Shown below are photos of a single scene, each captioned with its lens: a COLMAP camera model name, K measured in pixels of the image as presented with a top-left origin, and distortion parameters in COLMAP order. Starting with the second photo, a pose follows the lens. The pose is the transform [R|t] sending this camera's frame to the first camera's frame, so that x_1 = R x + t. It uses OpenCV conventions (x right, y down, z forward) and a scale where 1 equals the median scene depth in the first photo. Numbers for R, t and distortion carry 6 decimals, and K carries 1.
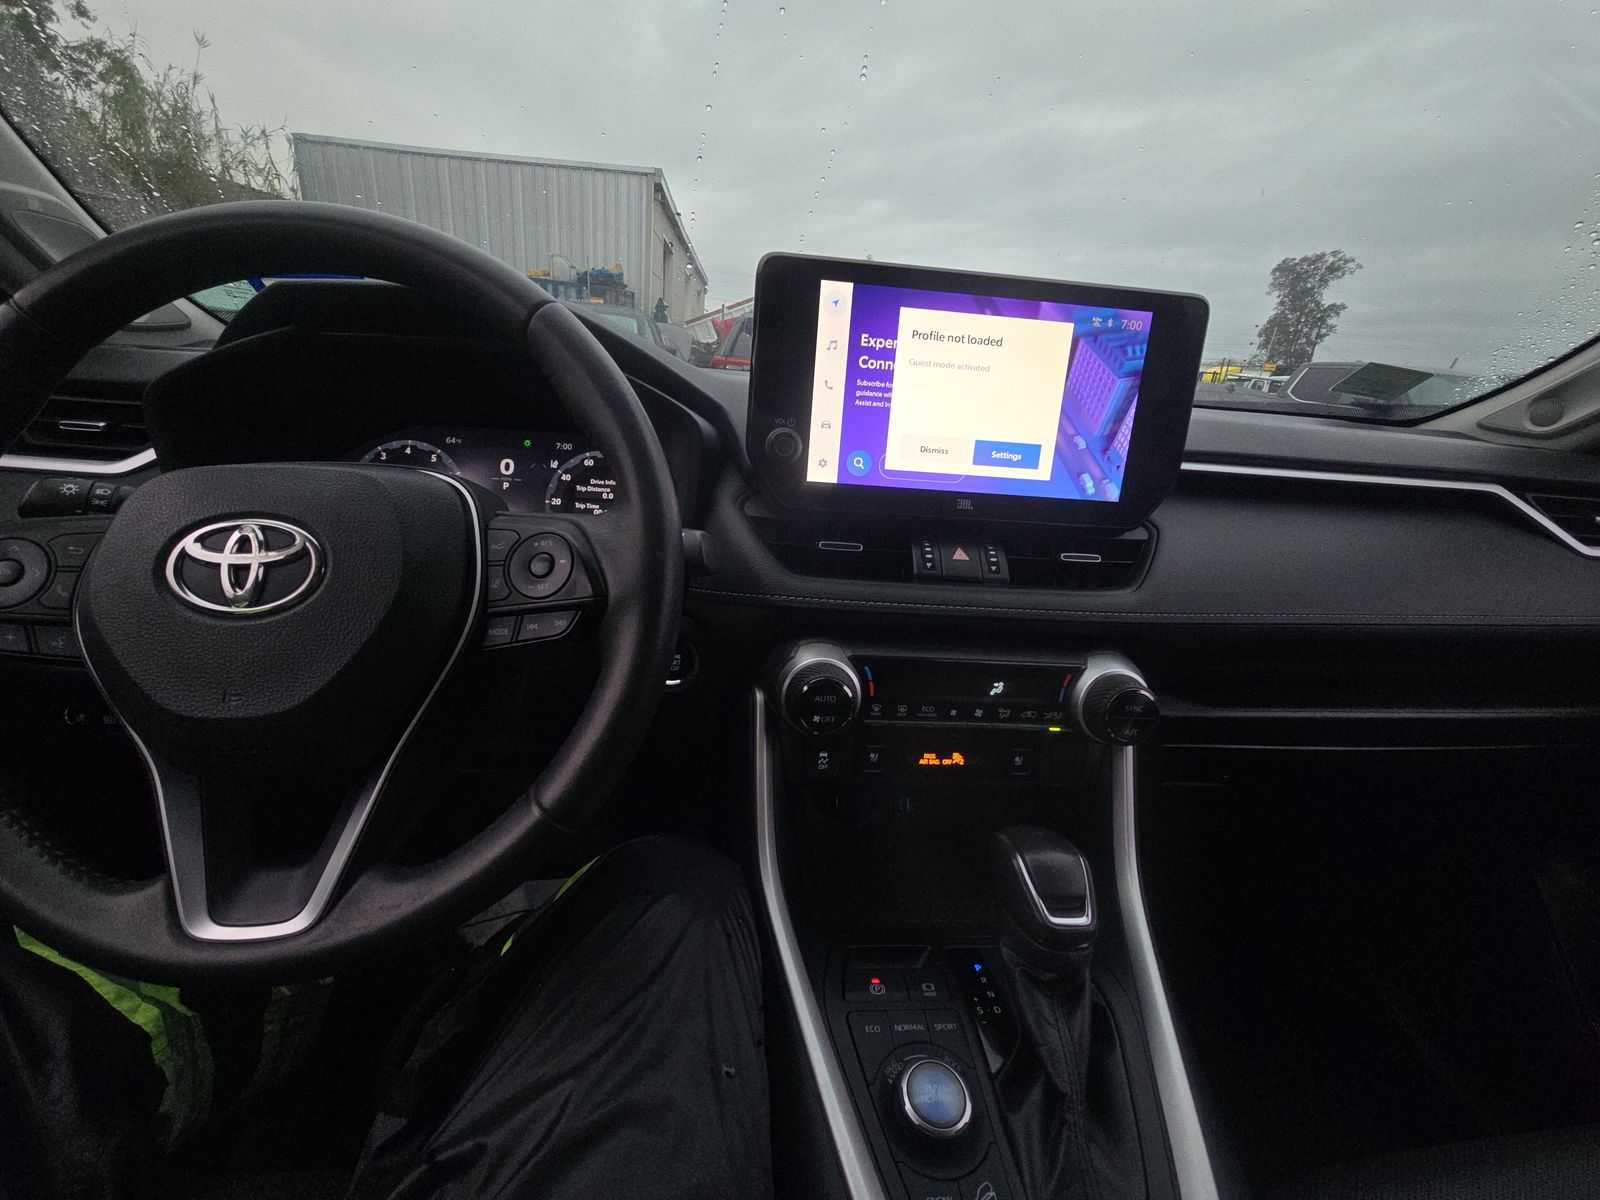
lens RADIAL K [[641.2, 0, 795.2], [0, 641.2, 612.2], [0, 0, 1]] dist [0.005825, -0.000118]
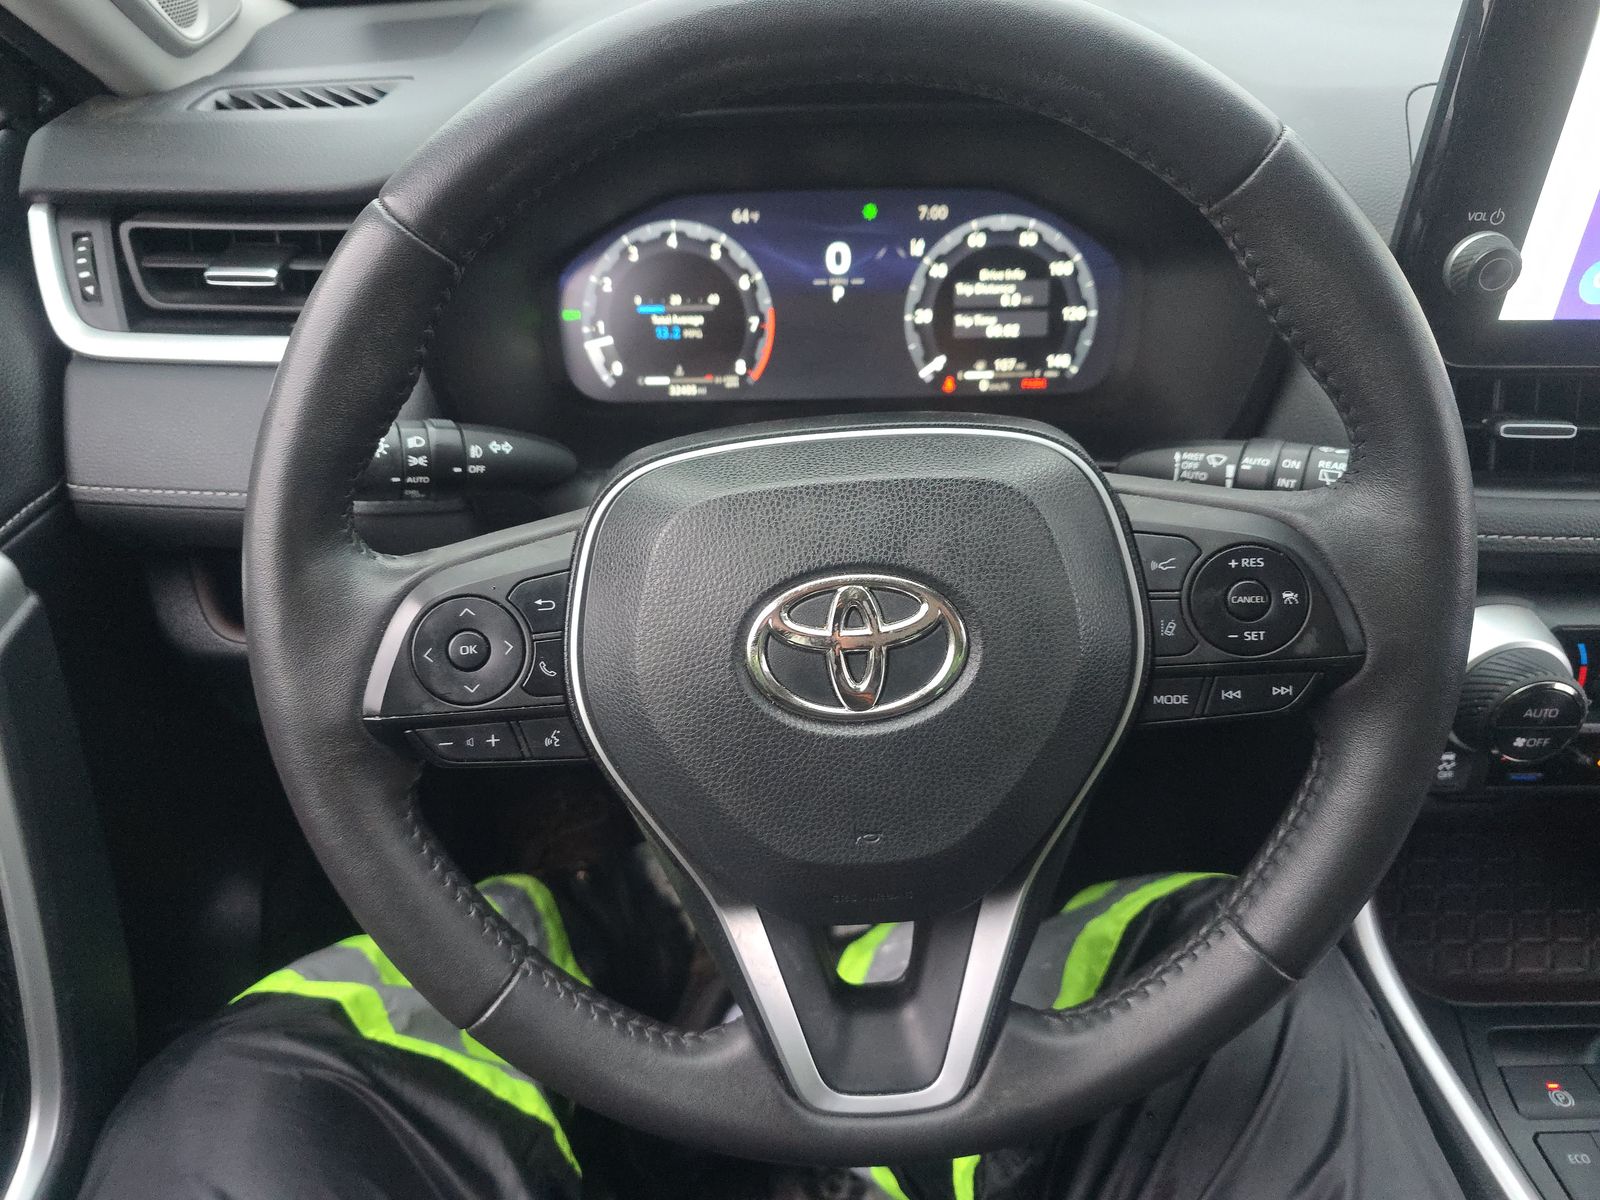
lens RADIAL K [[1098.2, 0, 798.6], [0, 1098.2, 616.8], [0, 0, 1]] dist [0.039666, -0.019797]
pose [[0.997419, -0.024562, -0.067462, -0.519378], [0.044156, 0.950791, 0.306672, -0.275714], [0.056609, -0.308859, 0.949422, -0.034167]]
